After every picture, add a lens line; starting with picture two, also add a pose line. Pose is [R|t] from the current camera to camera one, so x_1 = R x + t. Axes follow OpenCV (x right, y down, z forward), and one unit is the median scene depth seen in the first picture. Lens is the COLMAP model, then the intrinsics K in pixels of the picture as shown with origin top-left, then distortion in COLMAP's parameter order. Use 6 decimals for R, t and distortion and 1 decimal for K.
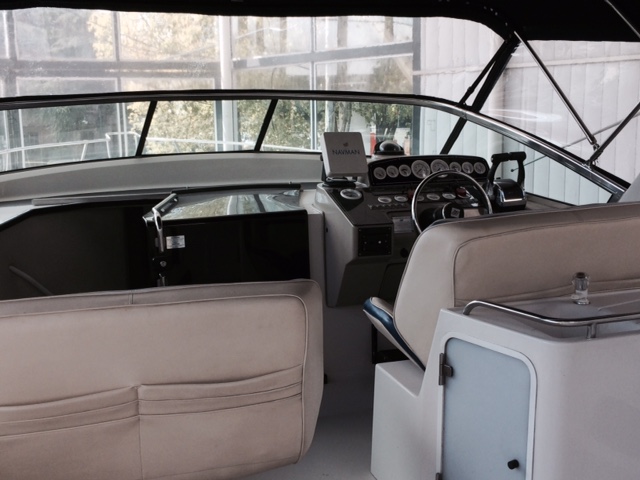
lens RADIAL K [[768.4, 0, 320.0], [0, 768.4, 240.0], [0, 0, 1]] dist [0.031361, 0.008099]
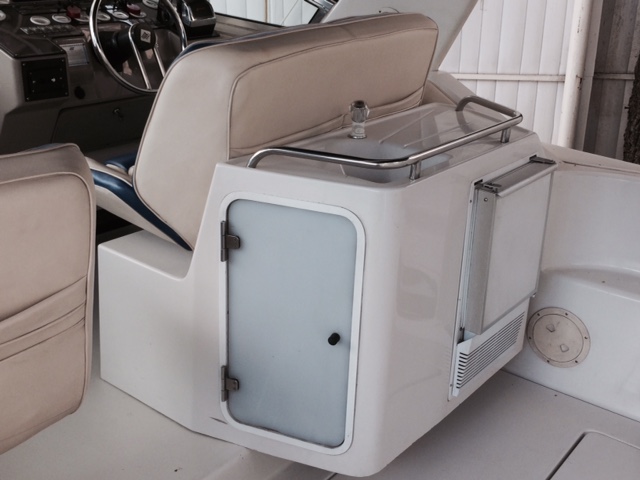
lens RADIAL K [[768.4, 0, 320.0], [0, 768.4, 240.0], [0, 0, 1]] dist [0.031361, 0.008099]
pose [[0.841555, -0.167291, 0.513614, -0.156396], [0.053959, 0.972114, 0.228219, -0.004265], [-0.537470, -0.164344, 0.827114, 0.308117]]
